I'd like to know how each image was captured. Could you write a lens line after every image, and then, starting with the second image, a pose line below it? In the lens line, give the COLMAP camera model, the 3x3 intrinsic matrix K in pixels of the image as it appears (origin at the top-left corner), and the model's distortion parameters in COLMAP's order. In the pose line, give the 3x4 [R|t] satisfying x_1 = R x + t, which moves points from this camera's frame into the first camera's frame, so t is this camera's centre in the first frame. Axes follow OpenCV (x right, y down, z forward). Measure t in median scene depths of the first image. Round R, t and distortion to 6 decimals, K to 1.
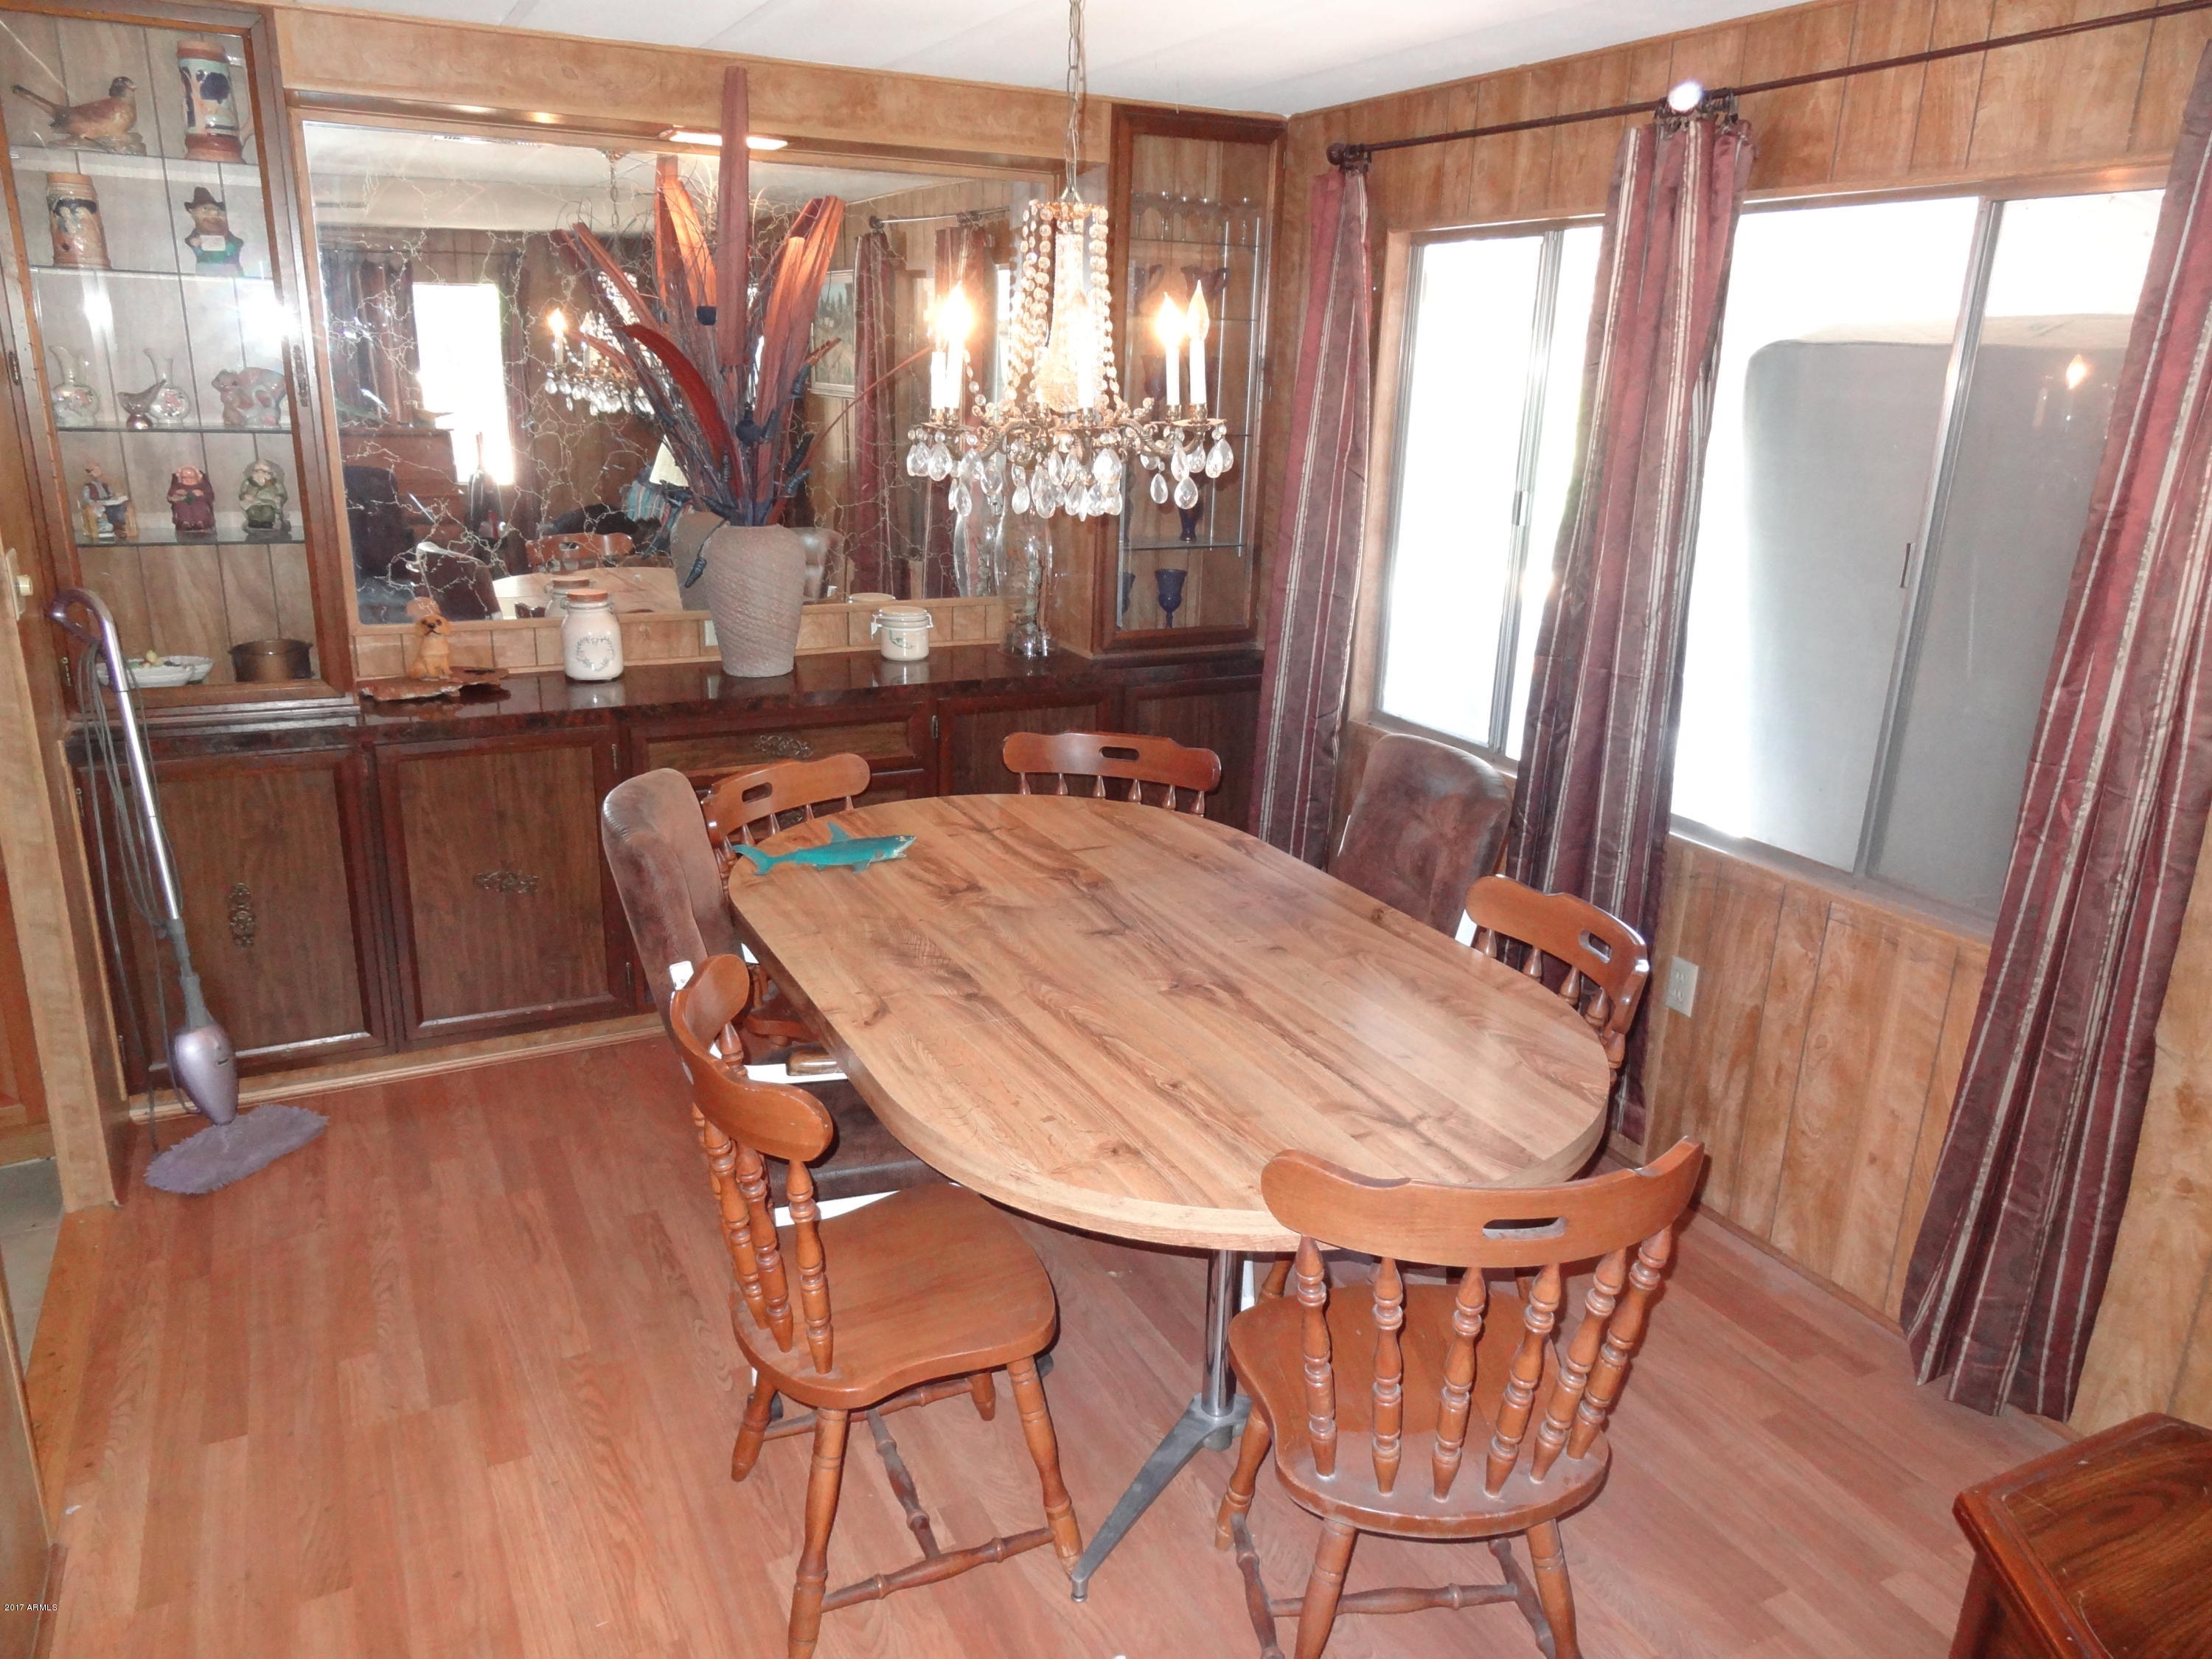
lens RADIAL K [[1532.7, 0, 1101.7], [0, 1532.7, 831.8], [0, 0, 1]] dist [-0.008082, -0.001962]
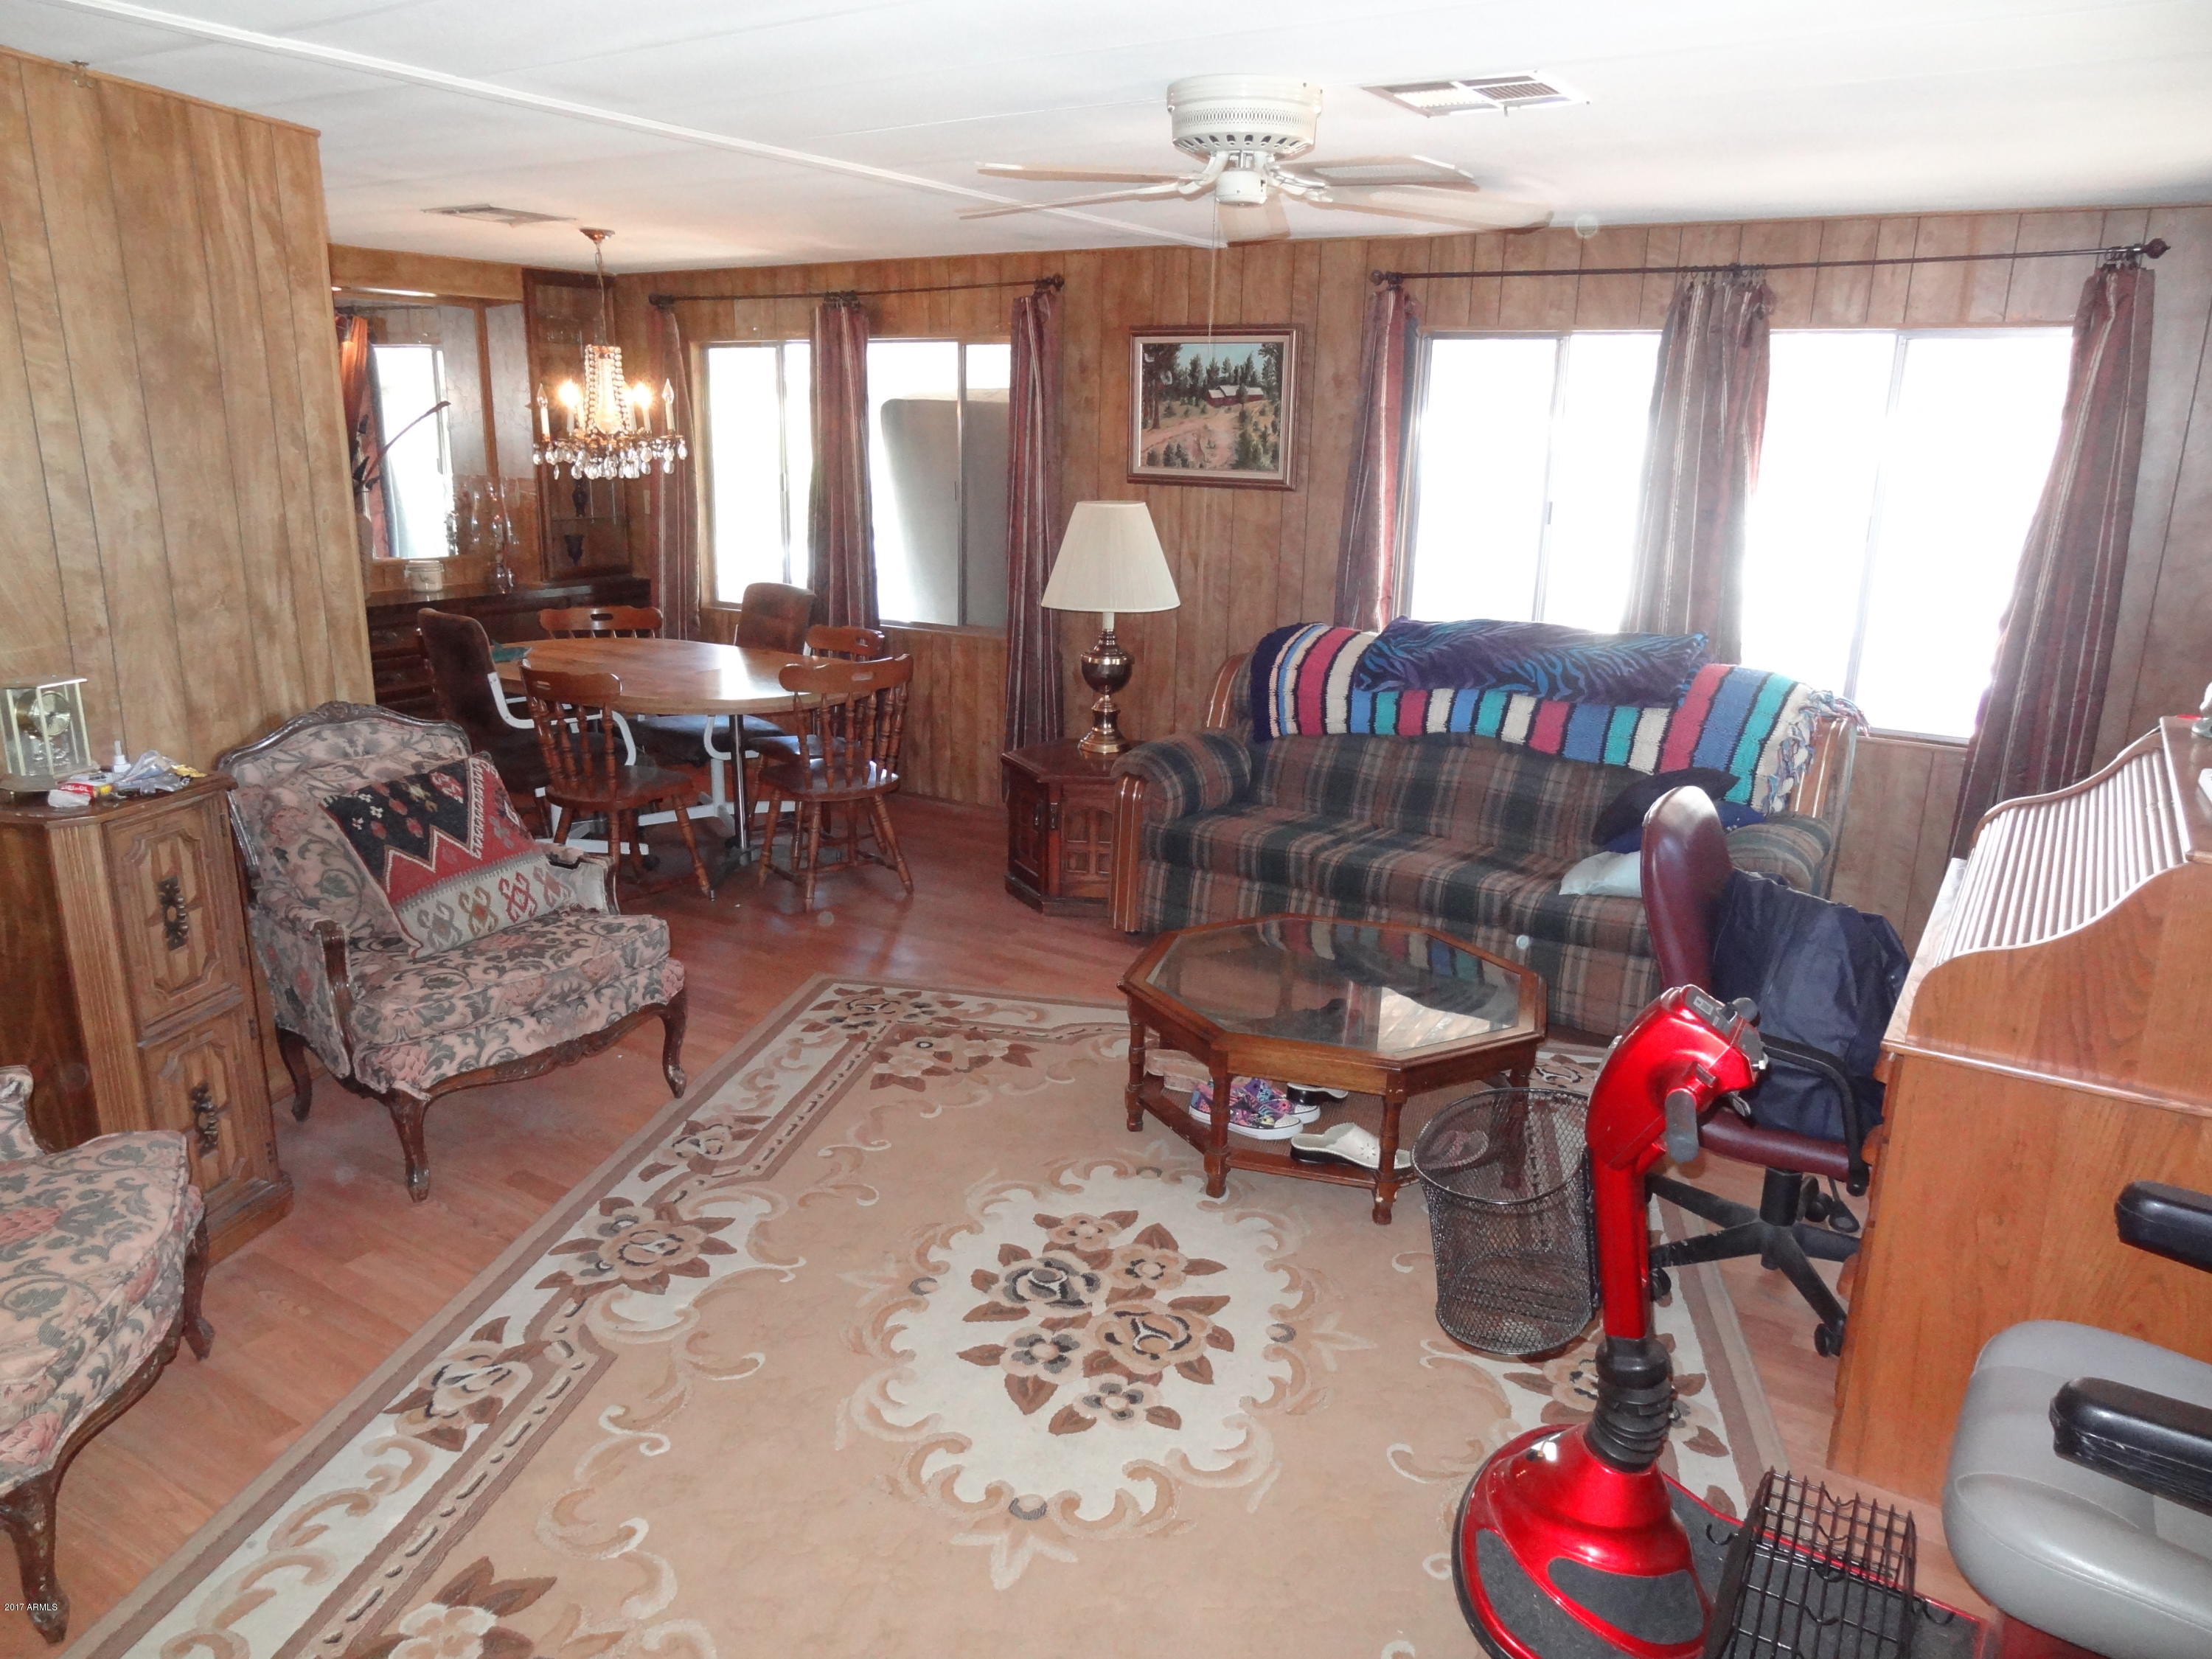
lens RADIAL K [[1532.7, 0, 1103.7], [0, 1532.7, 837.0], [0, 0, 1]] dist [-0.008082, -0.001962]
pose [[0.861302, -0.145556, 0.486798, -0.481659], [0.156213, 0.987543, 0.018891, 0.323301], [-0.483484, 0.059773, 0.873310, -1.085270]]
